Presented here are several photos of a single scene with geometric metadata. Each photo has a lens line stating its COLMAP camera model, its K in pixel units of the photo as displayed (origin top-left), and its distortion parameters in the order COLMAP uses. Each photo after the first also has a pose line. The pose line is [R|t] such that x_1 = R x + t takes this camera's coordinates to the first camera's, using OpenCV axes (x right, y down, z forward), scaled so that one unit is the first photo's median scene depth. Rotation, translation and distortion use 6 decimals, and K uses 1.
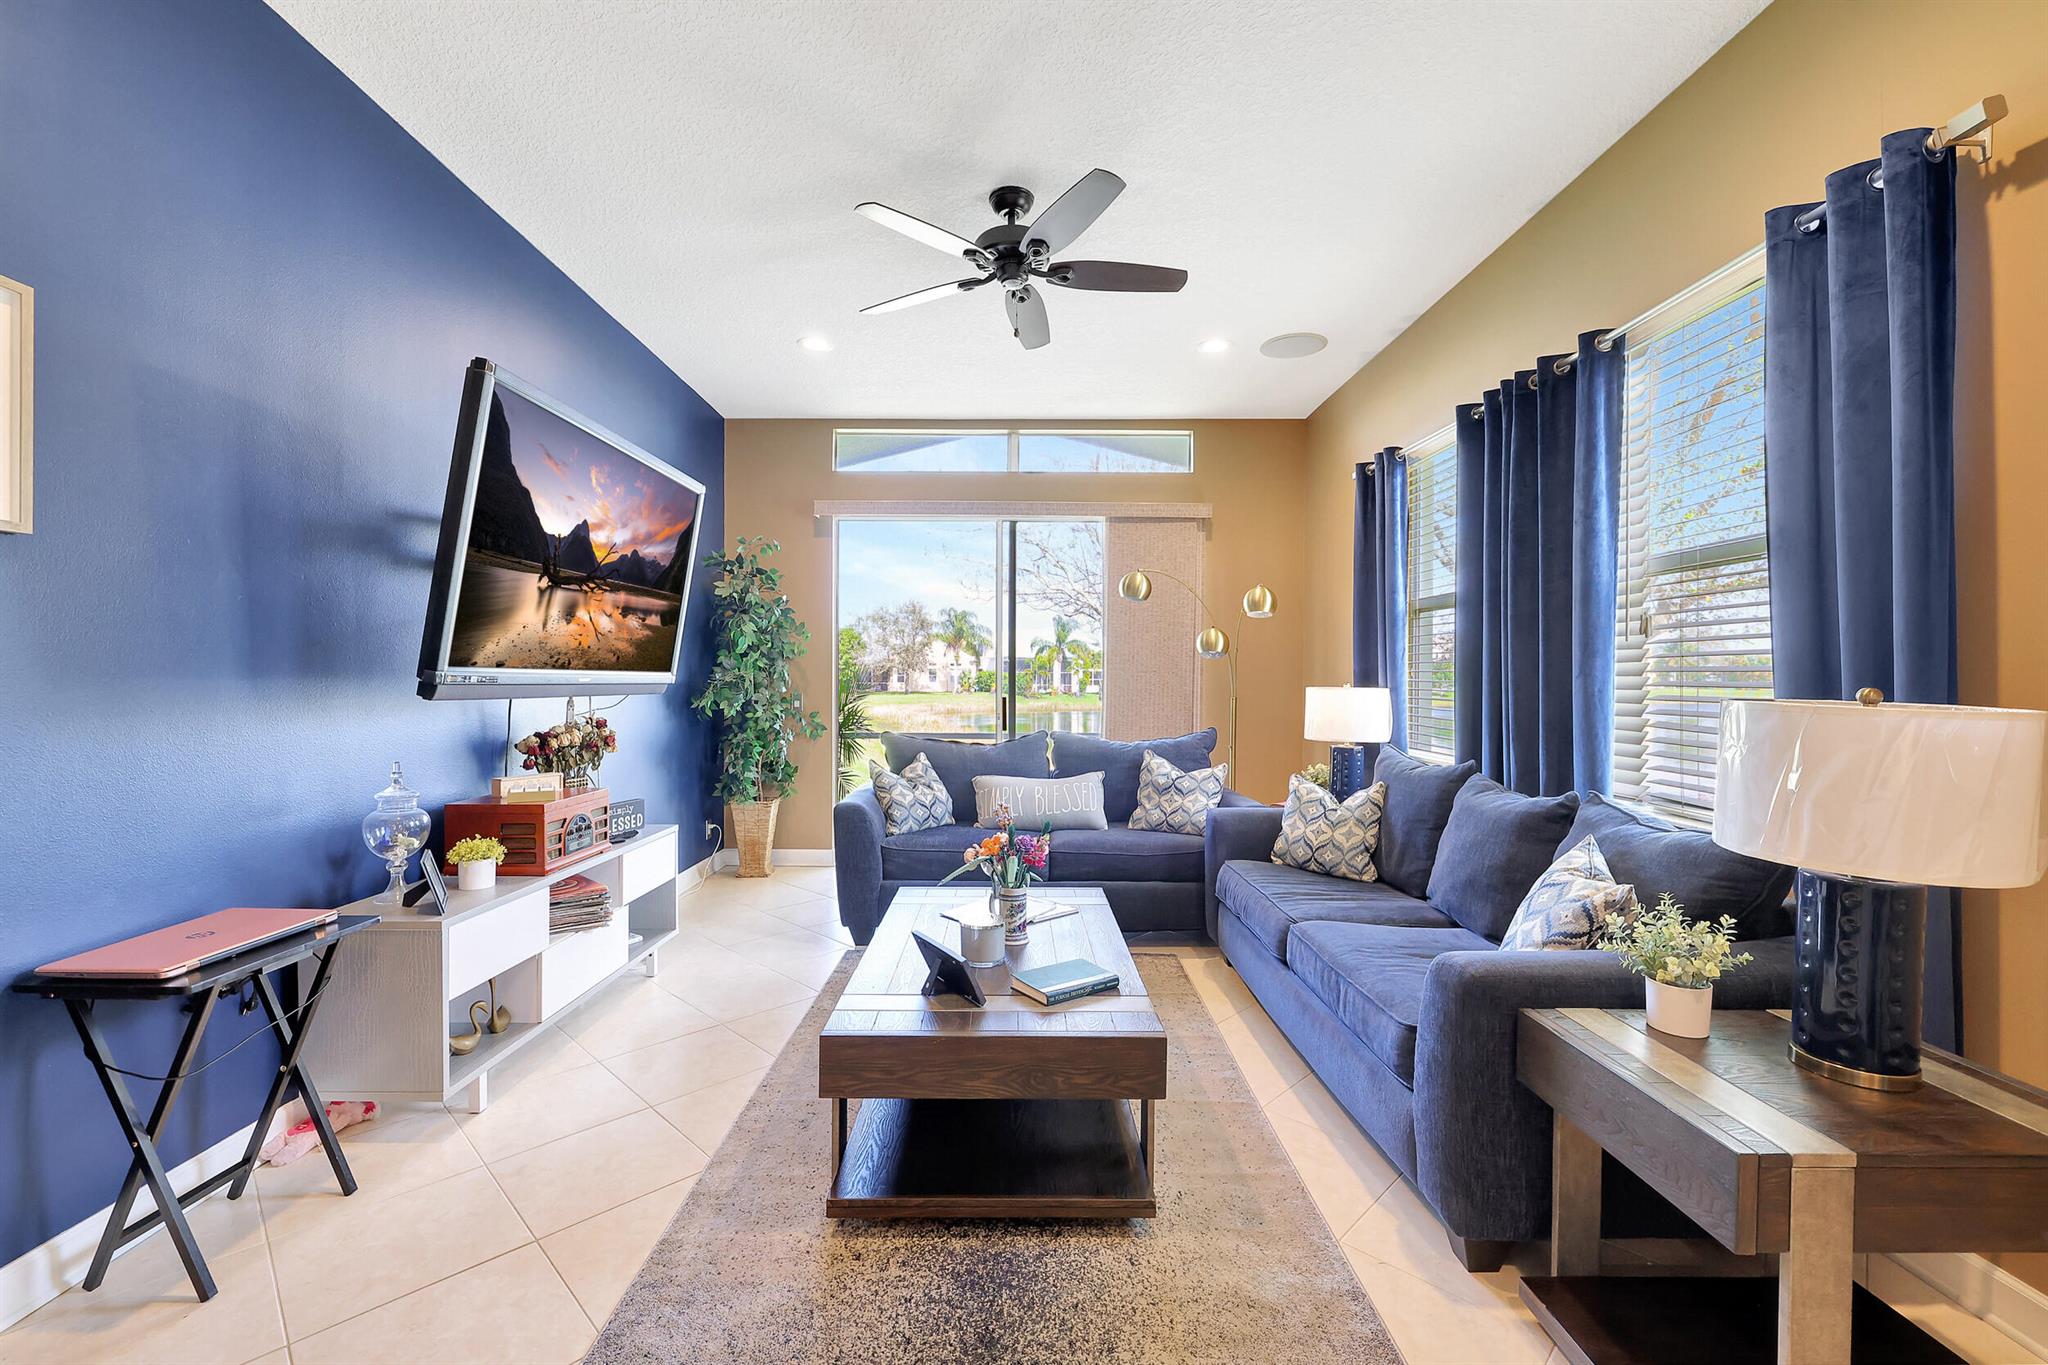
lens RADIAL K [[855.9, 0, 1027.6], [0, 855.9, 677.1], [0, 0, 1]] dist [-0.002802, -0.000102]
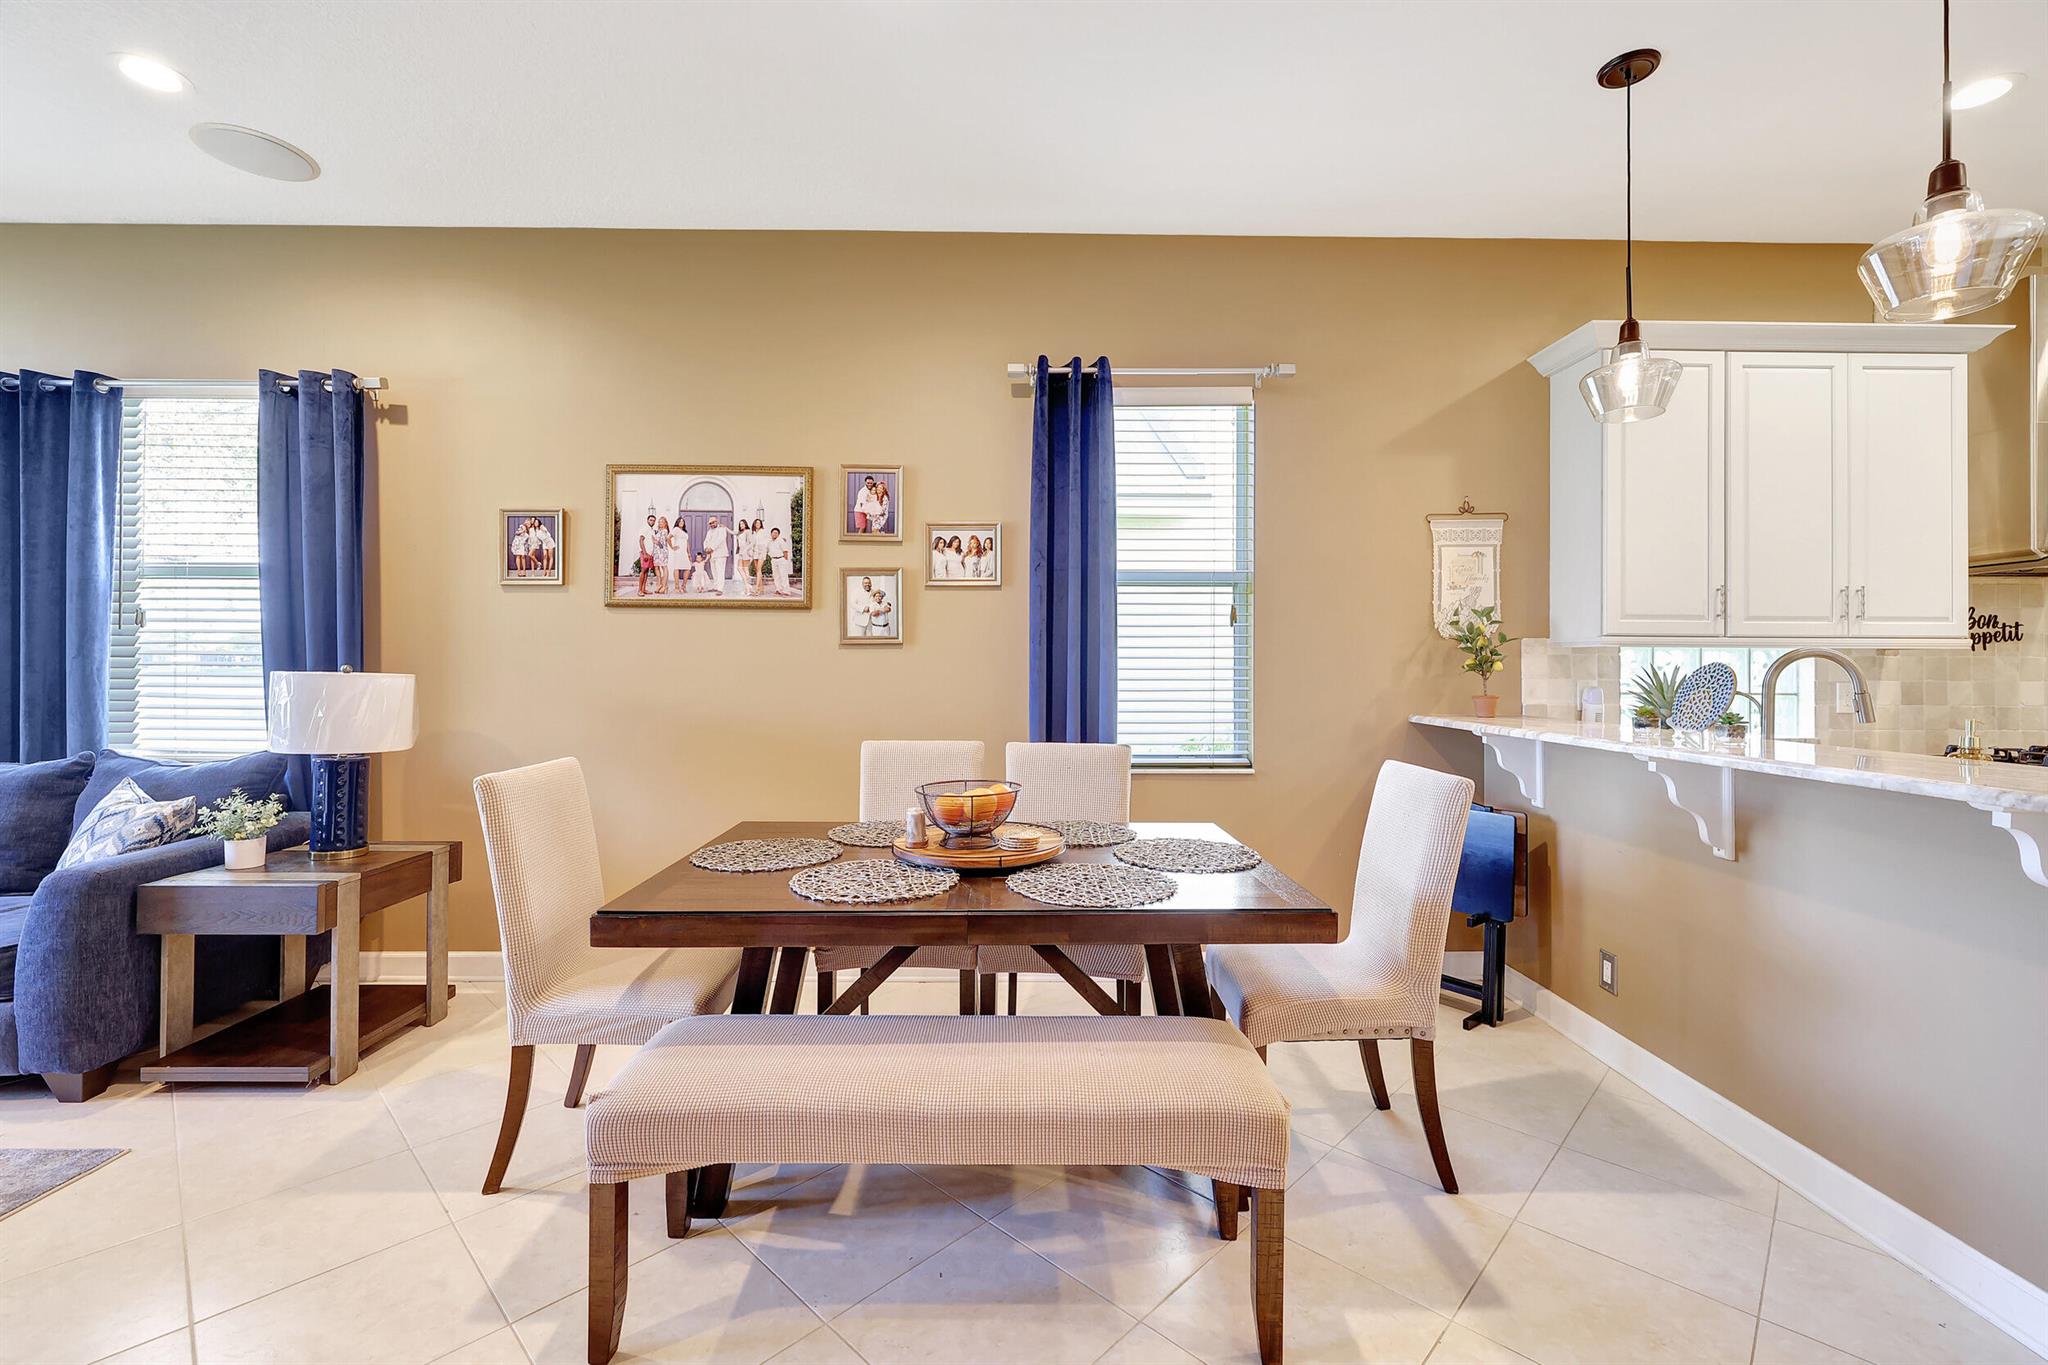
lens RADIAL K [[855.9, 0, 1010.3], [0, 855.9, 661.9], [0, 0, 1]] dist [-0.002802, -0.000102]
pose [[0.001378, -0.005778, 0.999982, -0.490478], [-0.005757, 0.999967, 0.005785, -0.007475], [-0.999982, -0.005765, 0.001344, -0.274945]]
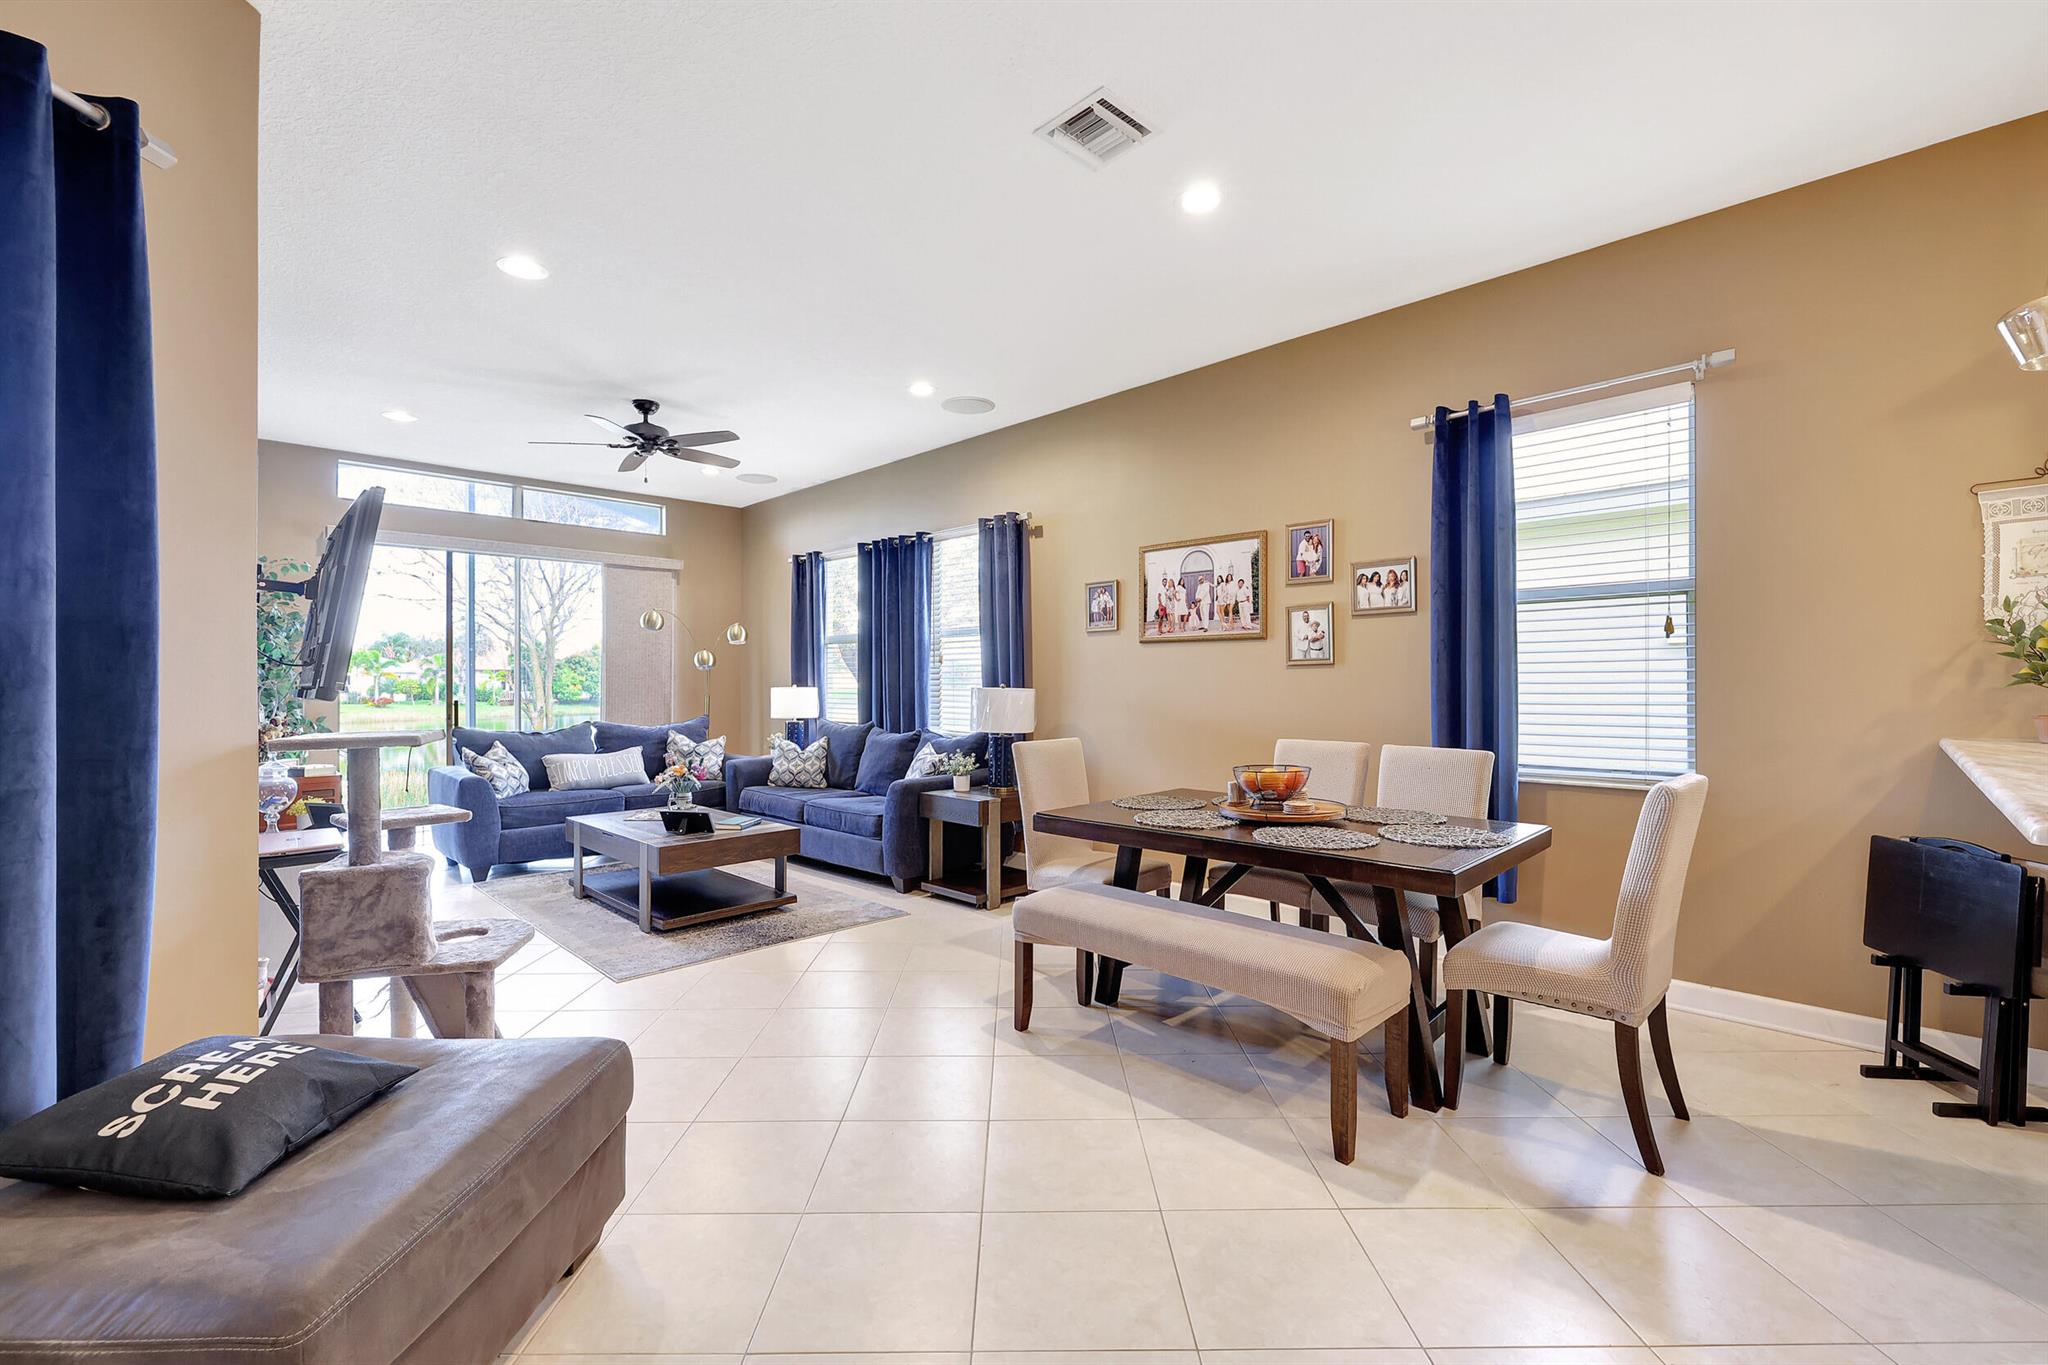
lens RADIAL K [[855.9, 0, 1022.3], [0, 855.9, 683.3], [0, 0, 1]] dist [-0.002802, -0.000102]
pose [[0.716321, -0.011675, 0.697673, -0.691547], [0.008489, 0.999932, 0.008018, -0.007548], [-0.697719, 0.000179, 0.716371, -0.769844]]
